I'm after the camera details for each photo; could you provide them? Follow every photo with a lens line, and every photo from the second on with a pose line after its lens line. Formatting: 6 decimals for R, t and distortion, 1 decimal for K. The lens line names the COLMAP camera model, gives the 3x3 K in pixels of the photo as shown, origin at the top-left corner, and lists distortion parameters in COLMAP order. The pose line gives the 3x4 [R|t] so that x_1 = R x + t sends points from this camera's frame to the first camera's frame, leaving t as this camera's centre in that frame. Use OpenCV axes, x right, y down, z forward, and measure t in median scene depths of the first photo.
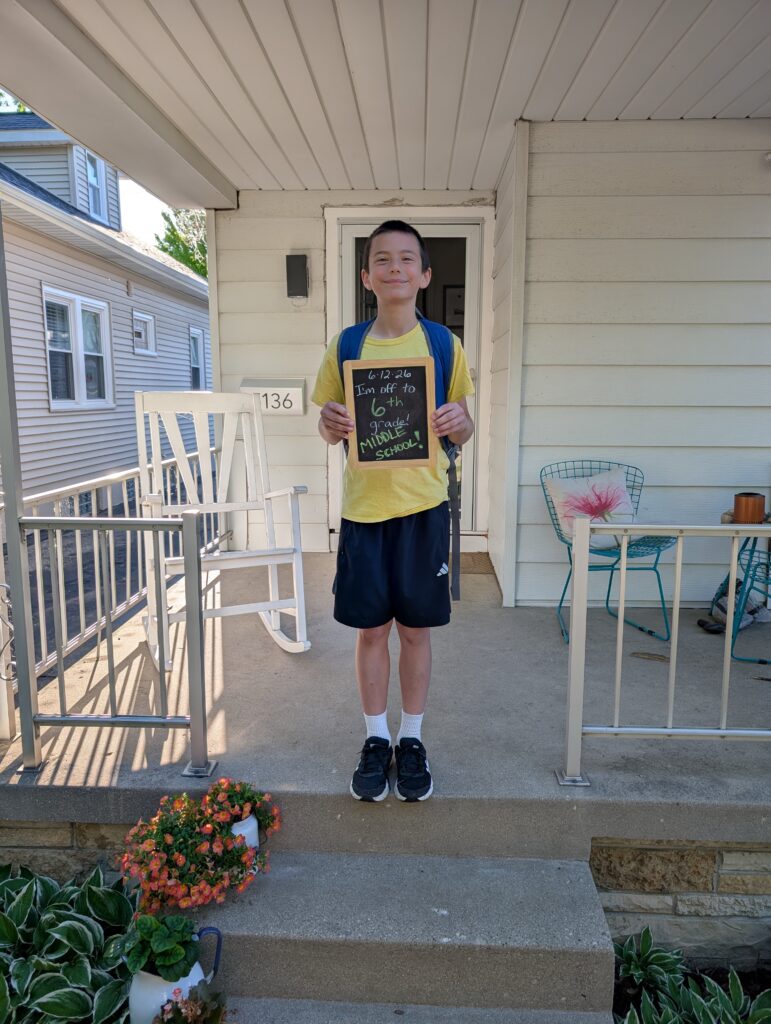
lens RADIAL K [[744.1, 0, 389.2], [0, 744.1, 504.0], [0, 0, 1]] dist [0.015863, -0.014630]
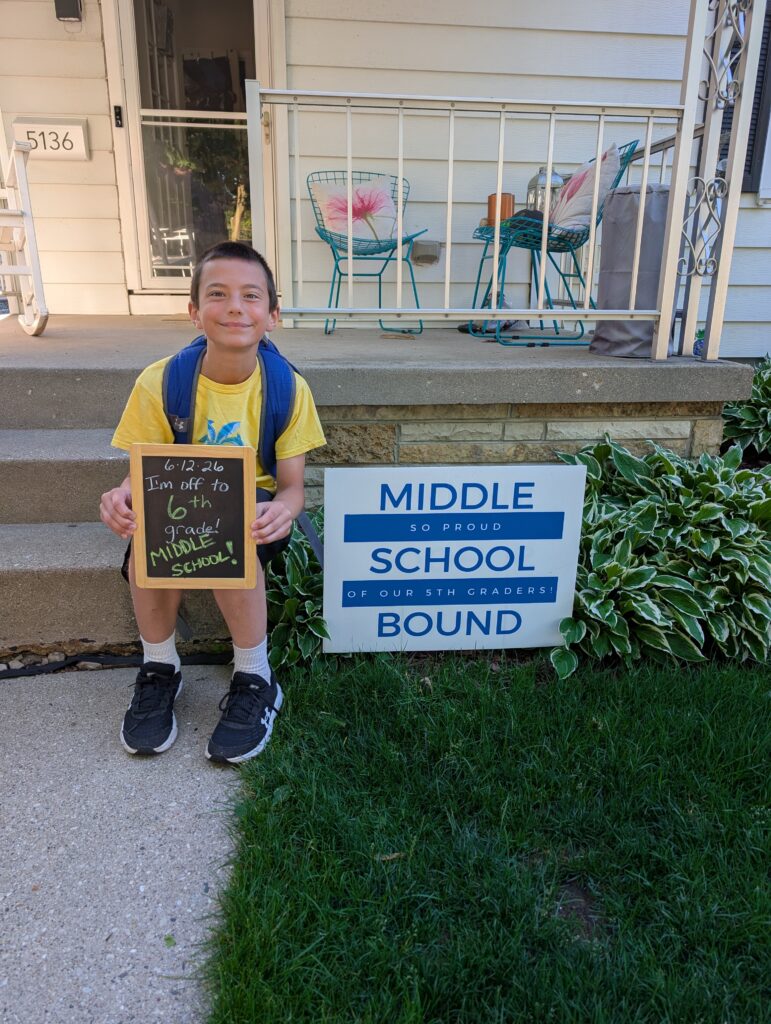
lens RADIAL K [[744.1, 0, 396.7], [0, 744.1, 512.9], [0, 0, 1]] dist [0.015863, -0.014630]
pose [[0.989161, -0.036522, 0.142220, 0.193684], [0.015220, 0.988858, 0.148080, 0.302287], [-0.146044, -0.144310, 0.978696, -0.074387]]
